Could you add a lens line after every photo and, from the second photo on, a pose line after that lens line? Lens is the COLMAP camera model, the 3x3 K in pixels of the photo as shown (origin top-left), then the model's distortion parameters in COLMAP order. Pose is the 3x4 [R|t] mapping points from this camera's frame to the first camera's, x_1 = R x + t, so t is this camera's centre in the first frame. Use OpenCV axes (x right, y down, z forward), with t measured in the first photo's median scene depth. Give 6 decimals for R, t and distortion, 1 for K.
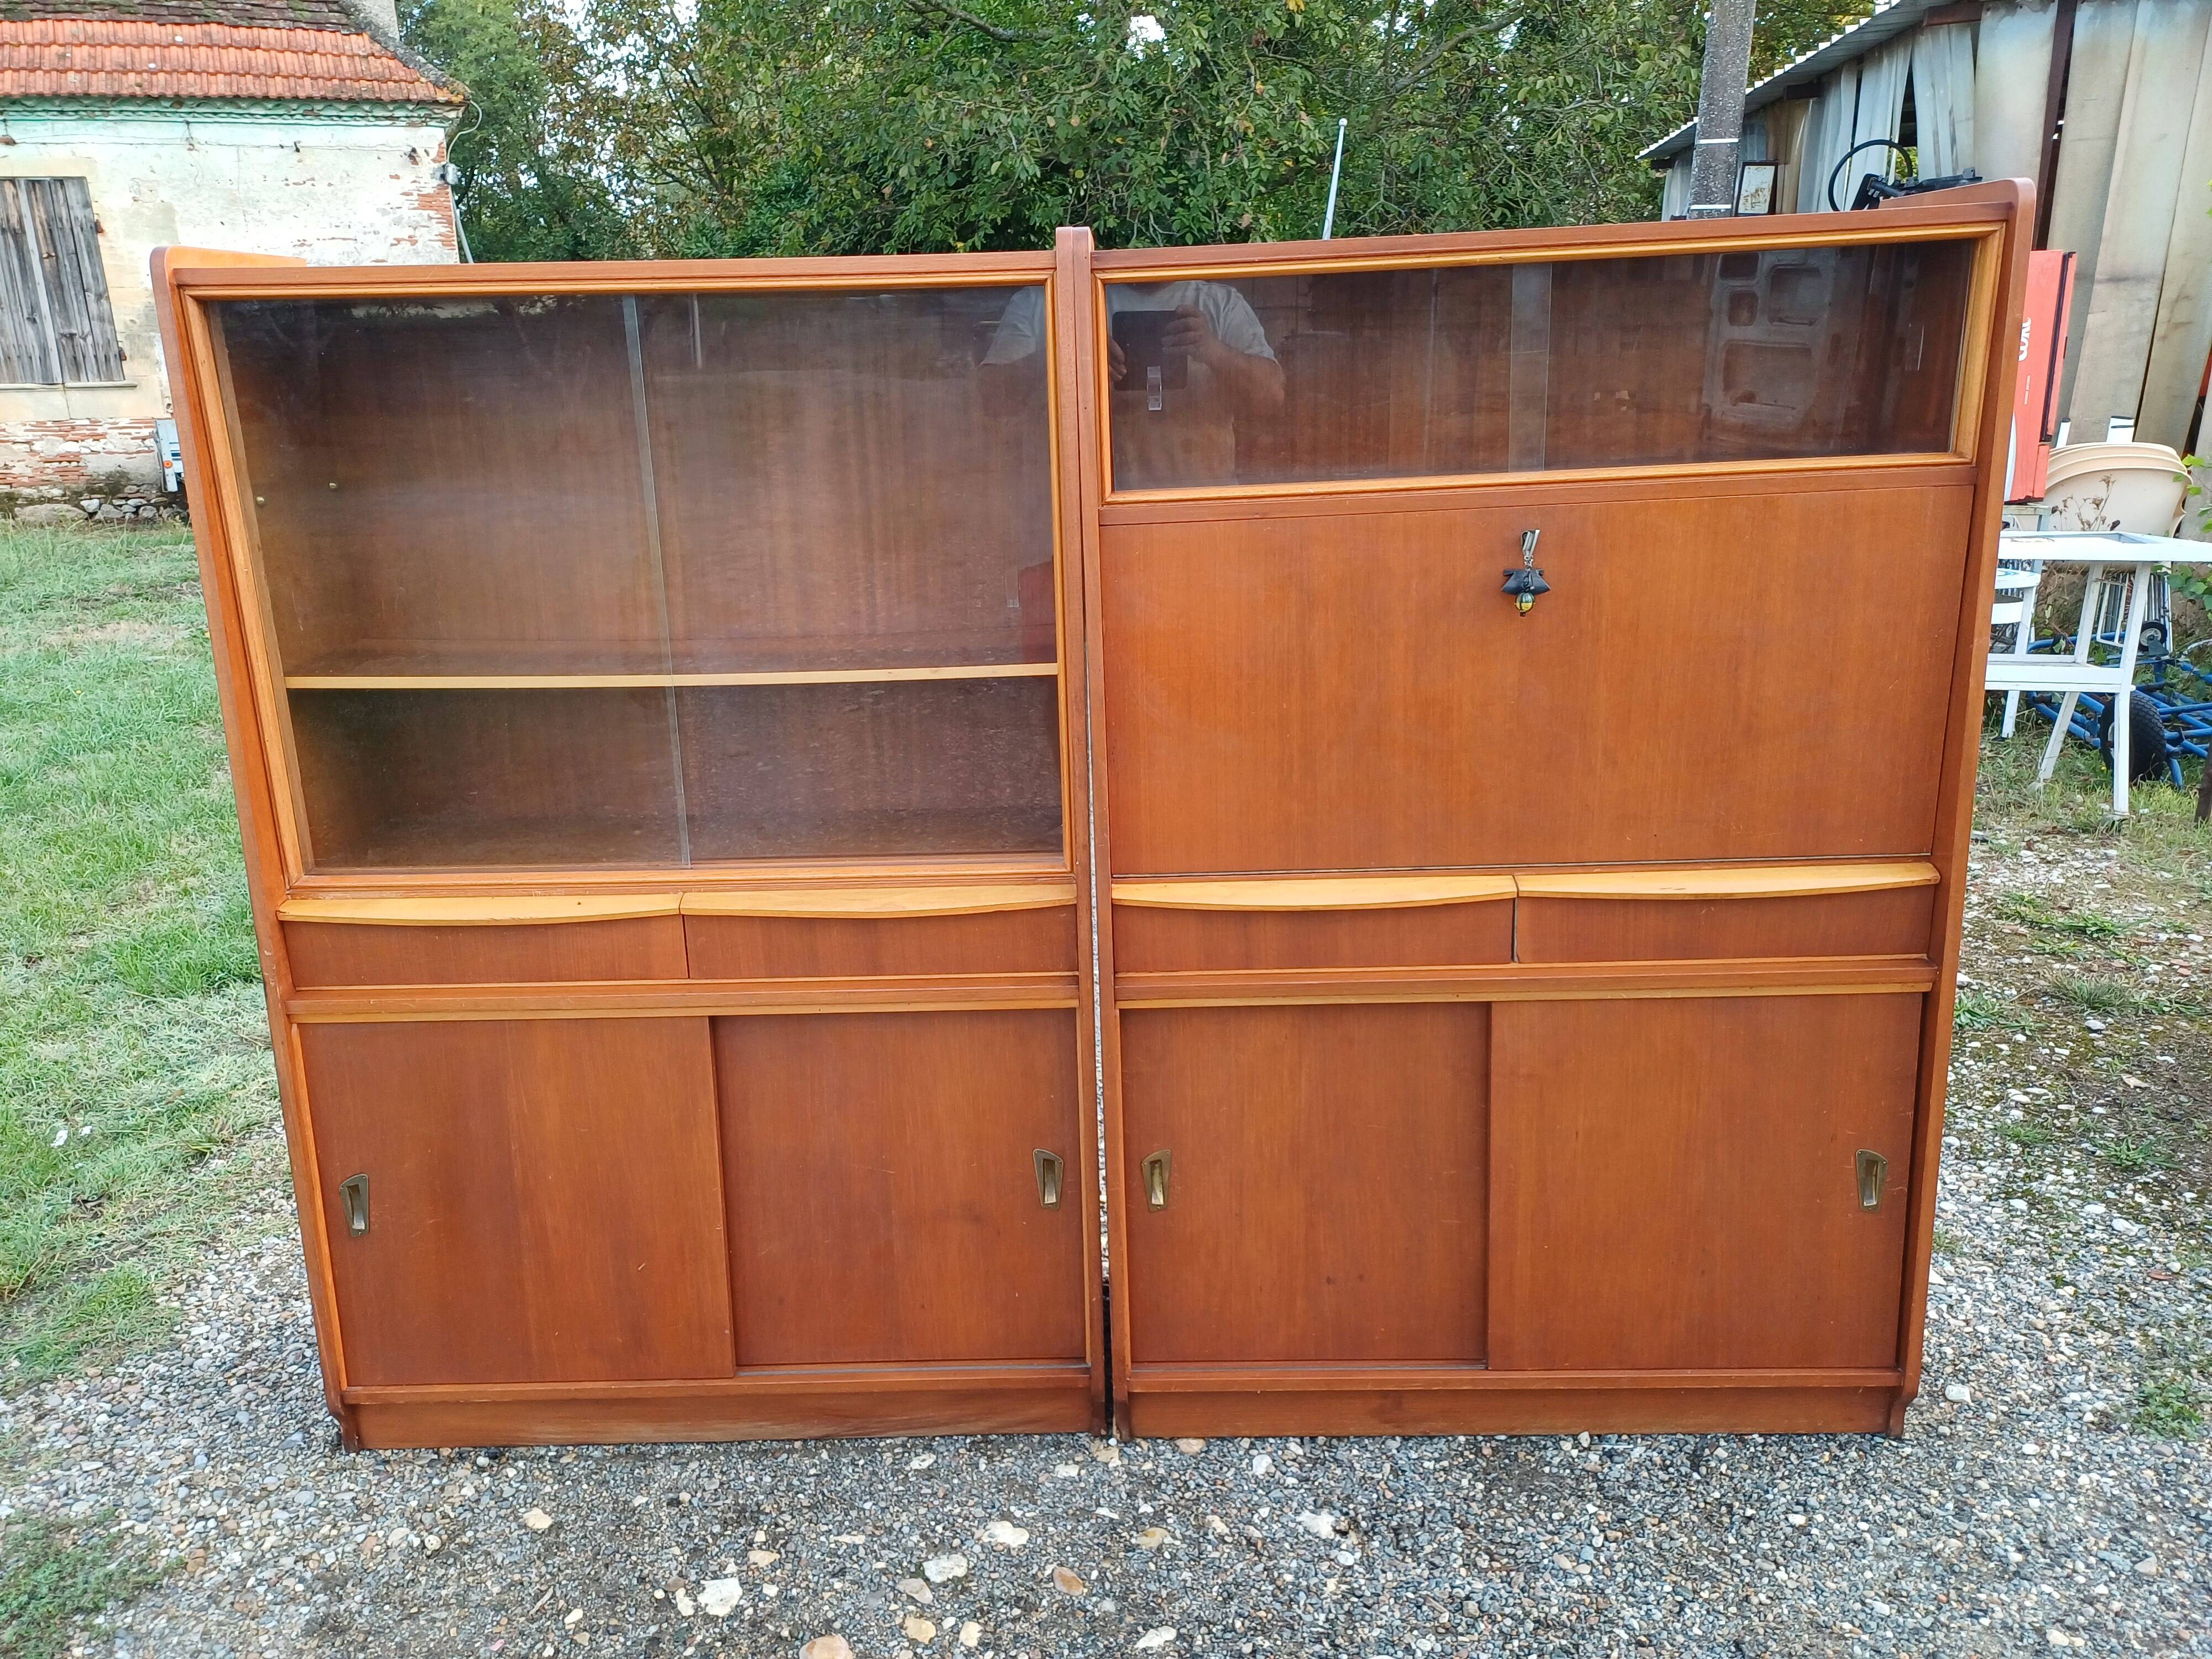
lens RADIAL K [[1642.6, 0, 1073.7], [0, 1642.6, 821.3], [0, 0, 1]] dist [0.038140, -0.020436]
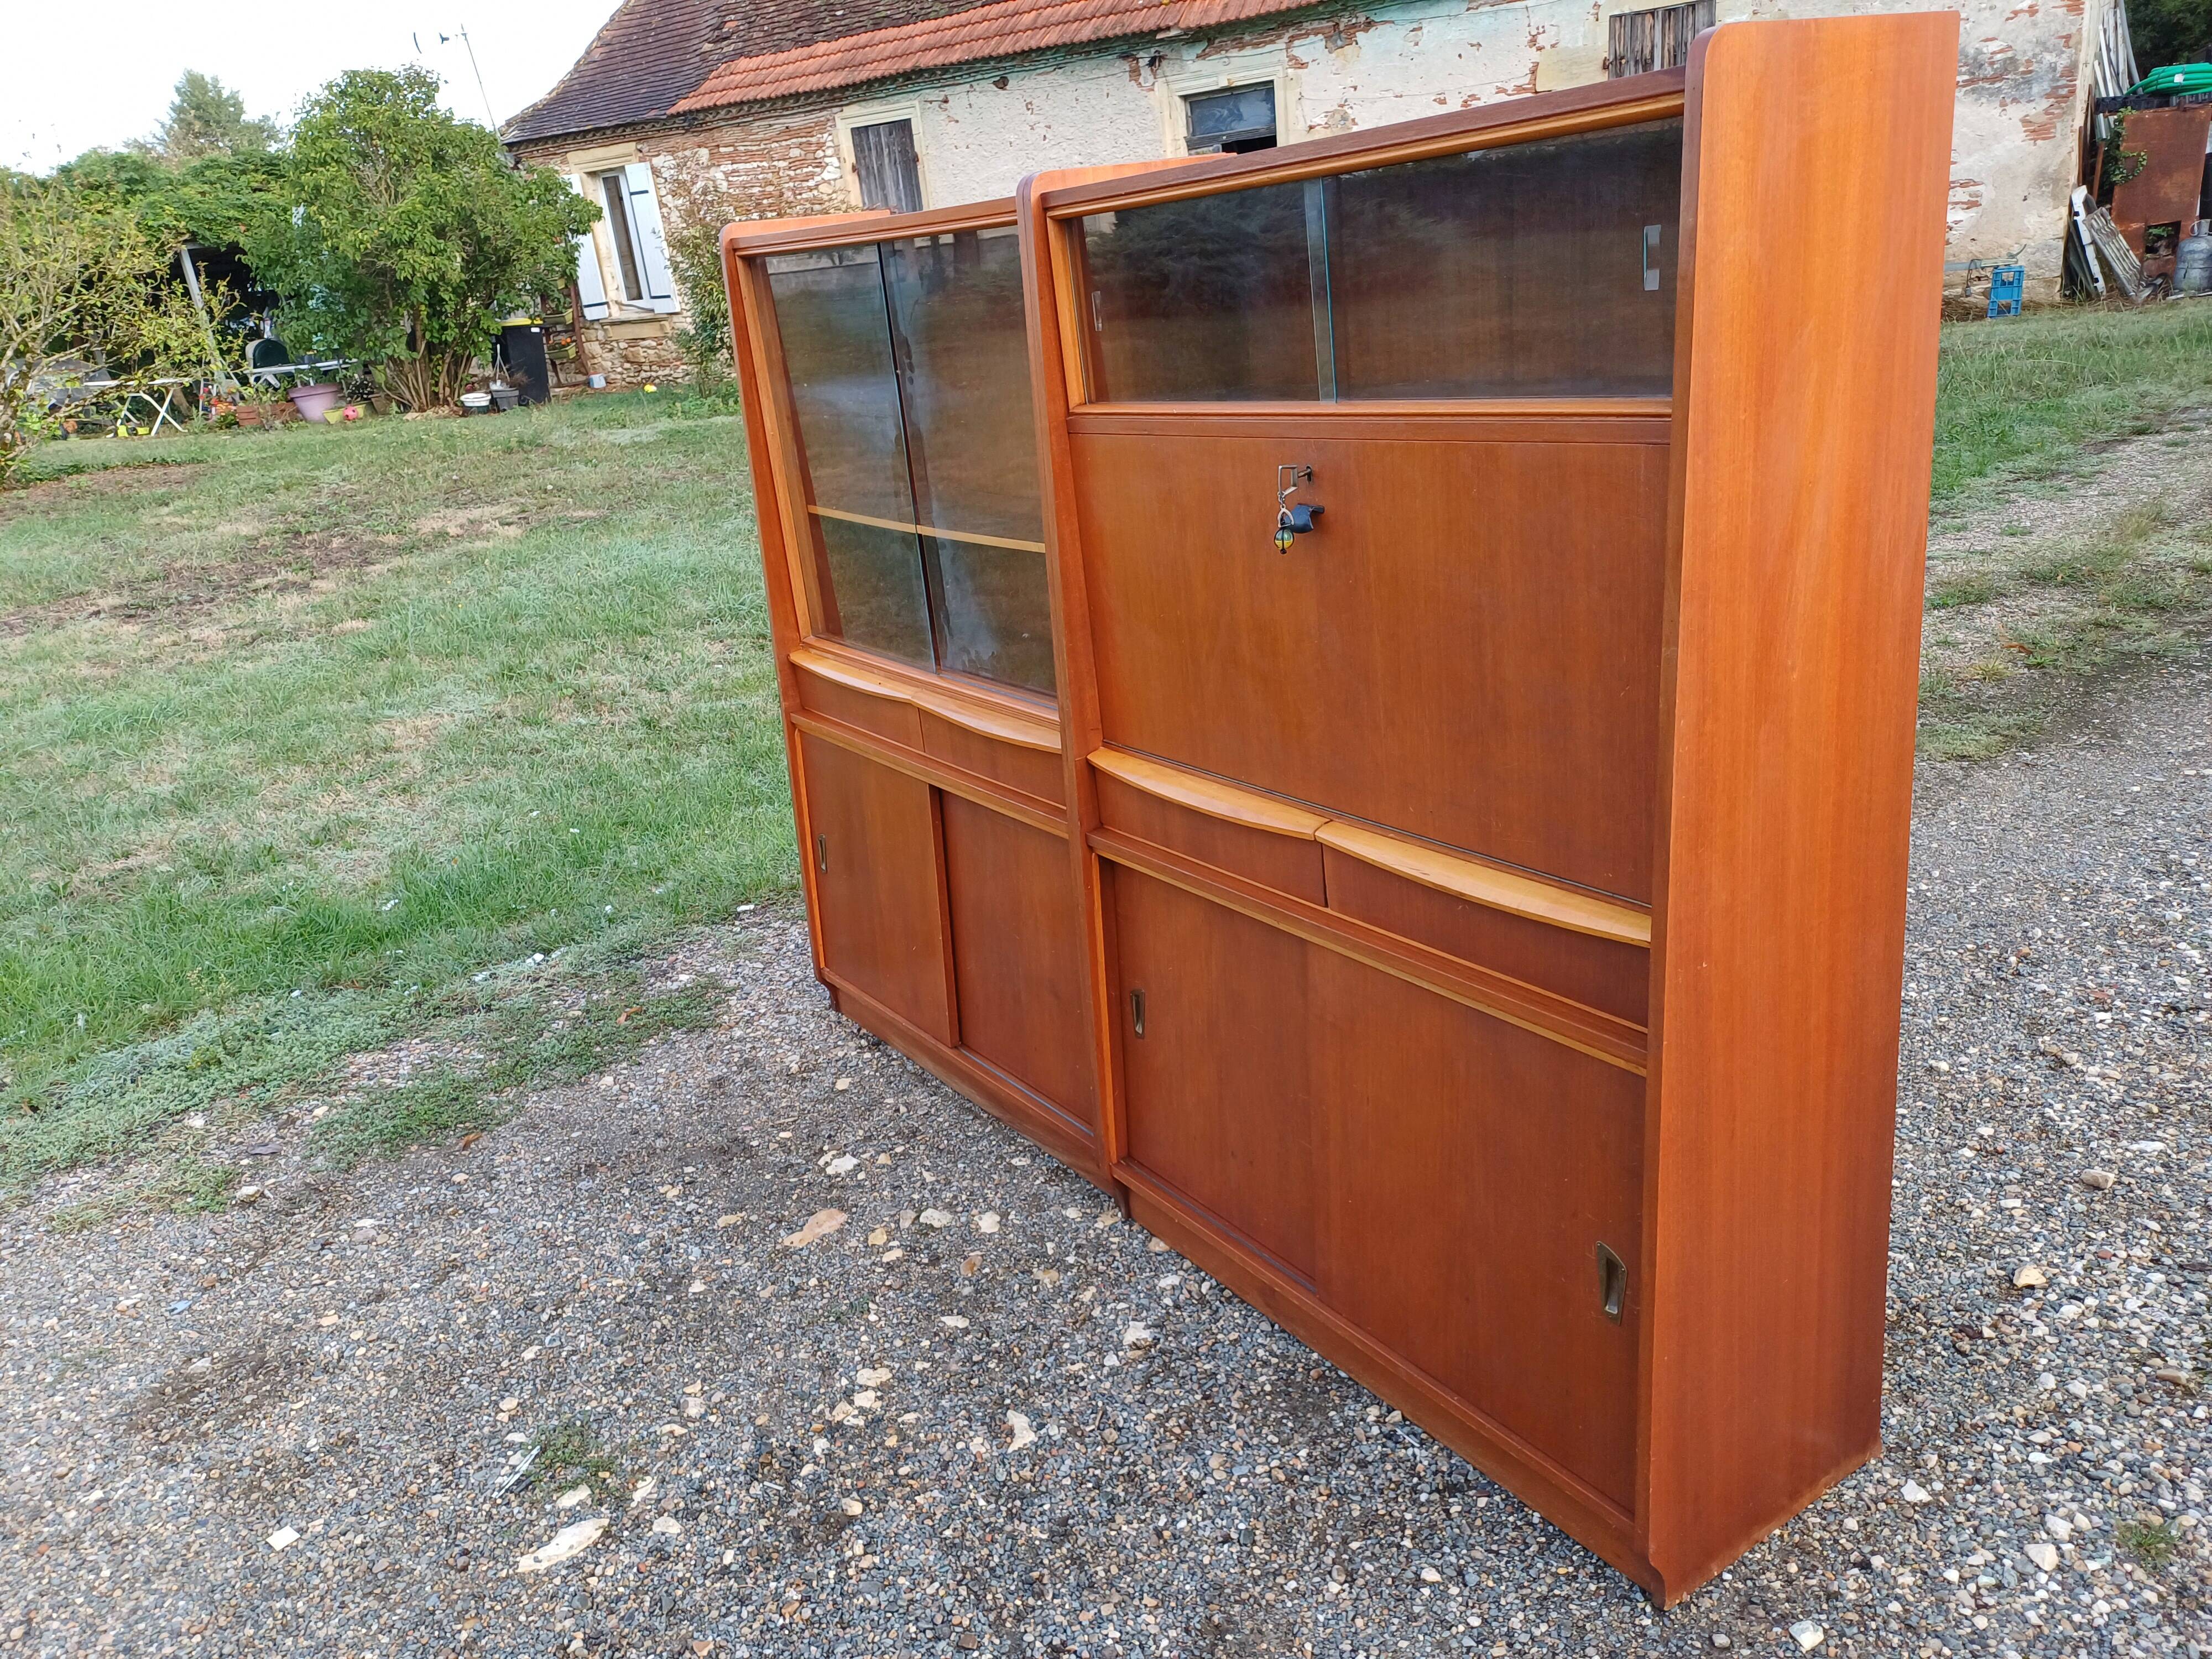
lens RADIAL K [[1619.6, 0, 1086.0], [0, 1619.6, 849.9], [0, 0, 1]] dist [0.056333, -0.048736]
pose [[0.578795, 0.255695, -0.774349, 0.597014], [-0.148827, 0.966744, 0.207983, -0.082318], [0.801777, -0.005136, 0.597601, 0.199436]]
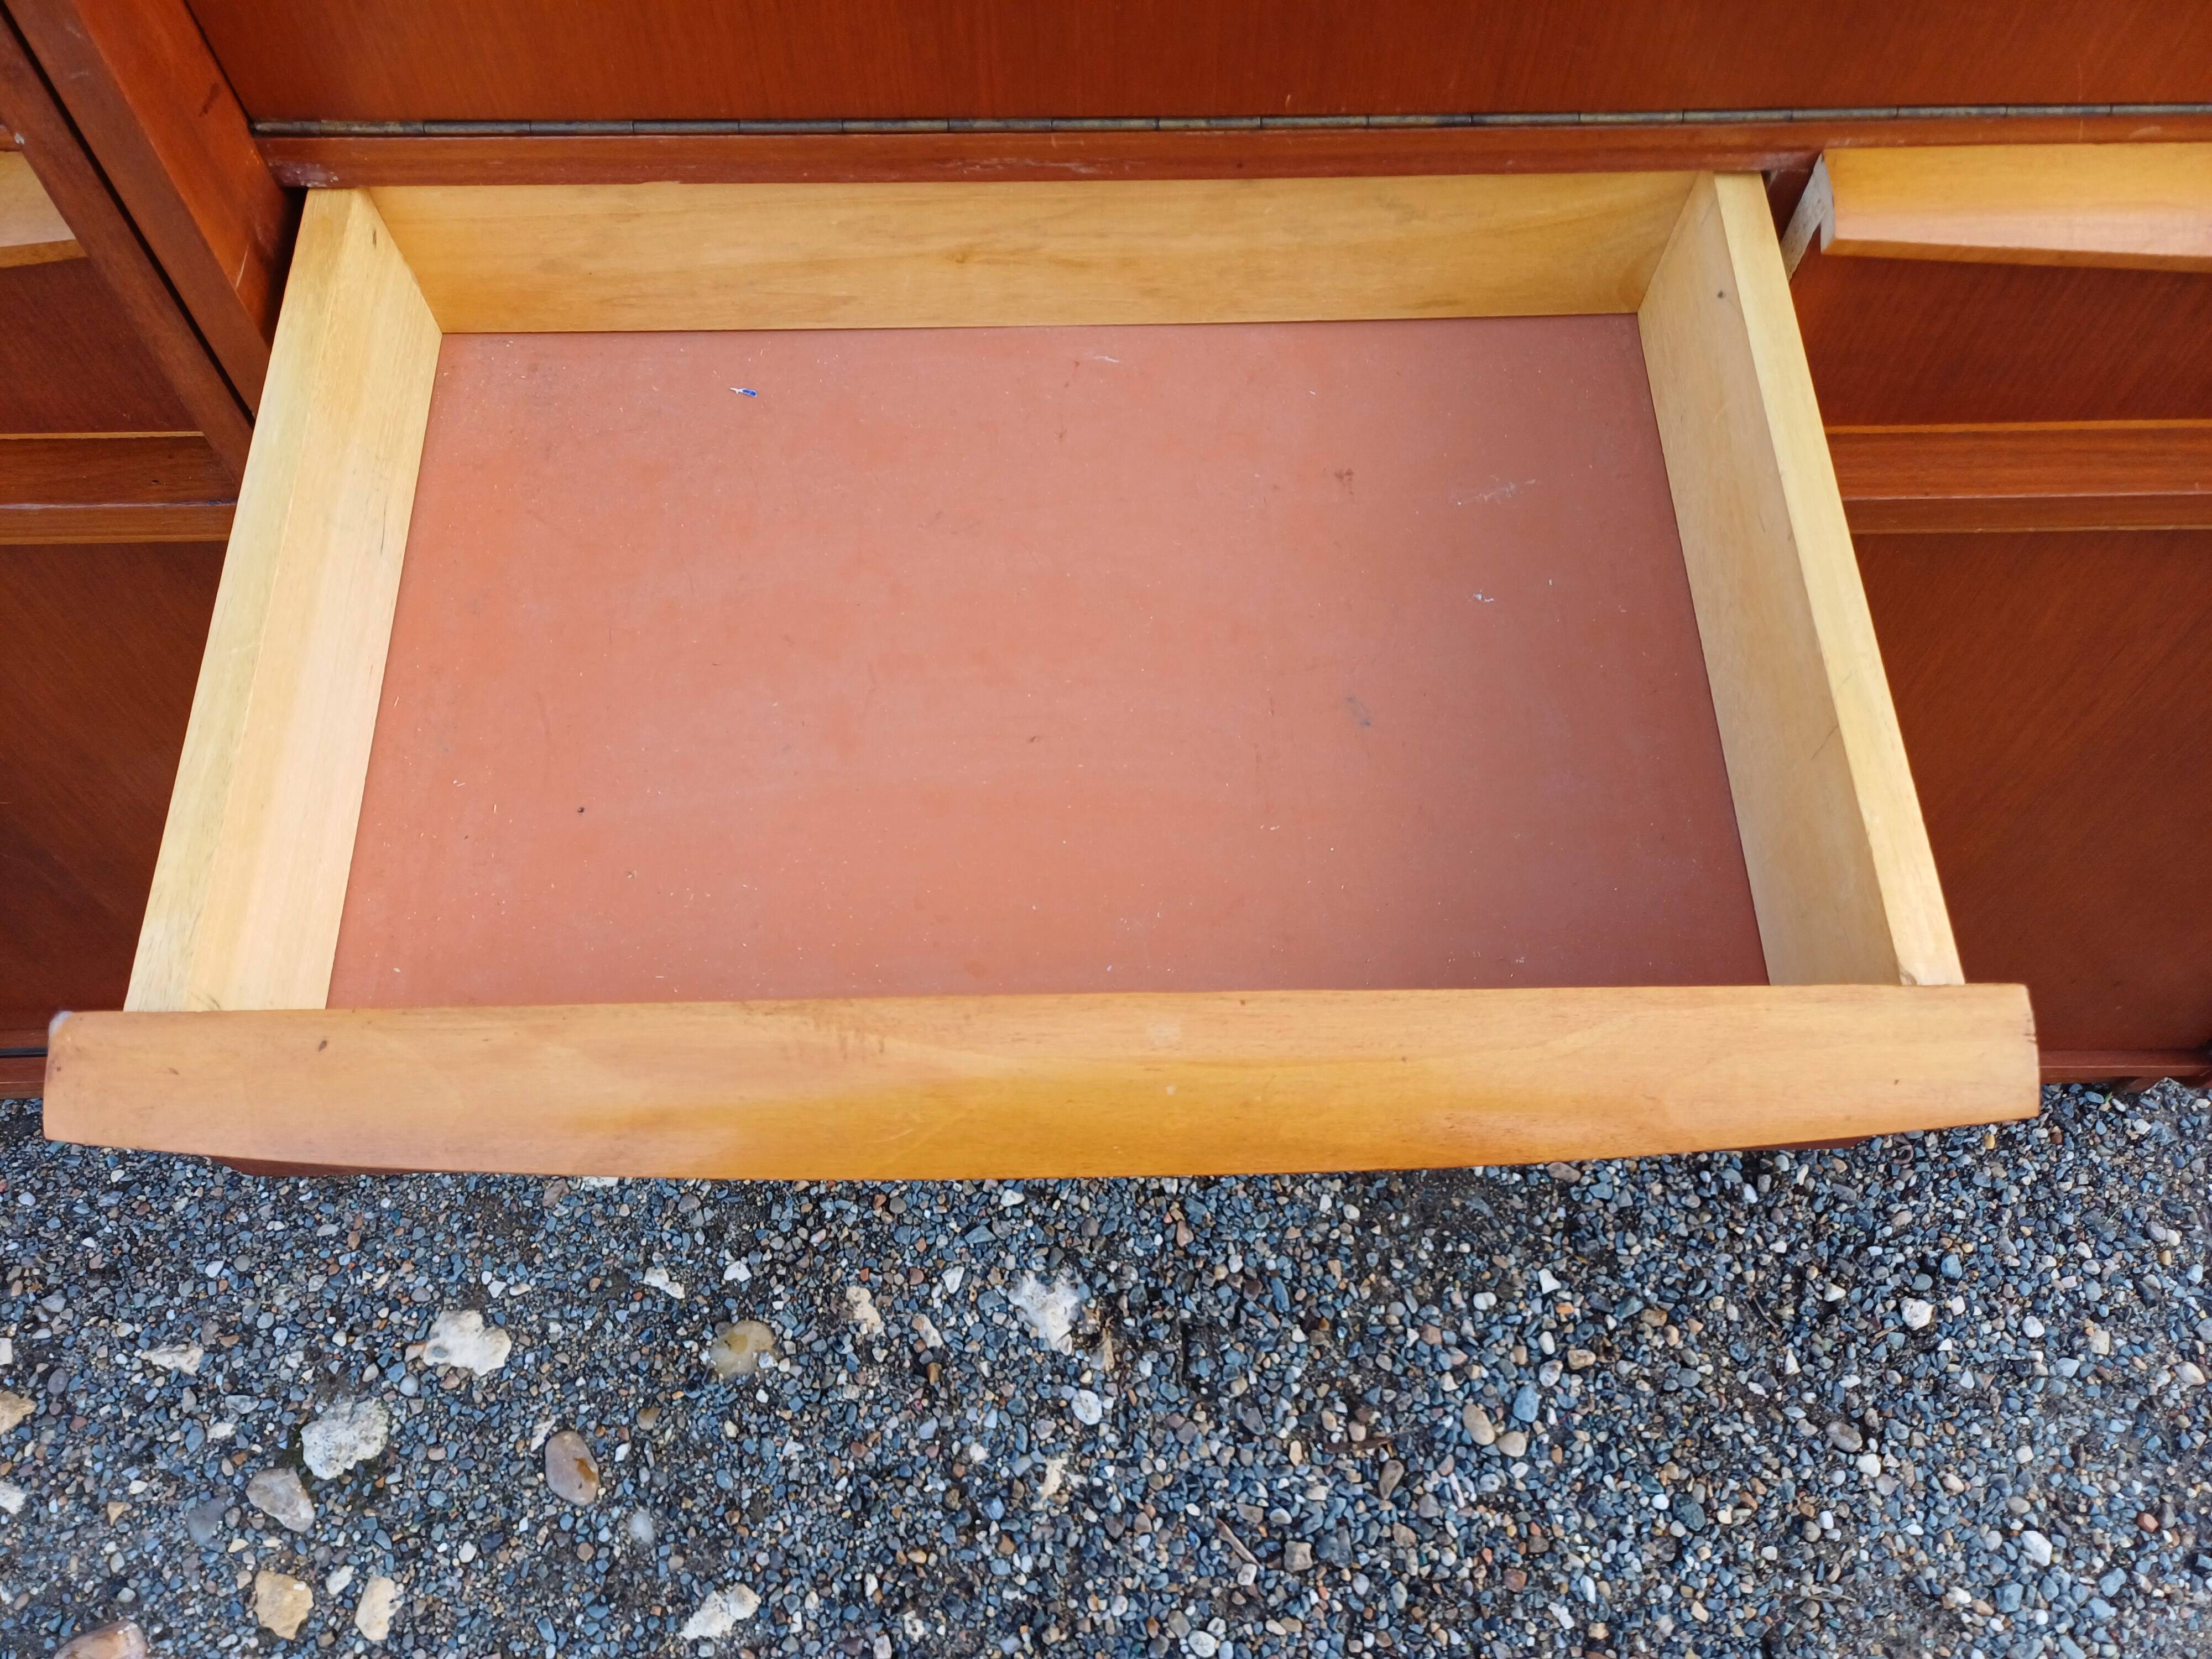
lens RADIAL K [[1642.6, 0, 1073.7], [0, 1642.6, 821.3], [0, 0, 1]] dist [0.038140, -0.020436]
pose [[0.998875, -0.018138, 0.043804, 0.088701], [-0.018149, 0.707258, 0.706723, -0.048583], [-0.043799, -0.706723, 0.706133, 0.478716]]
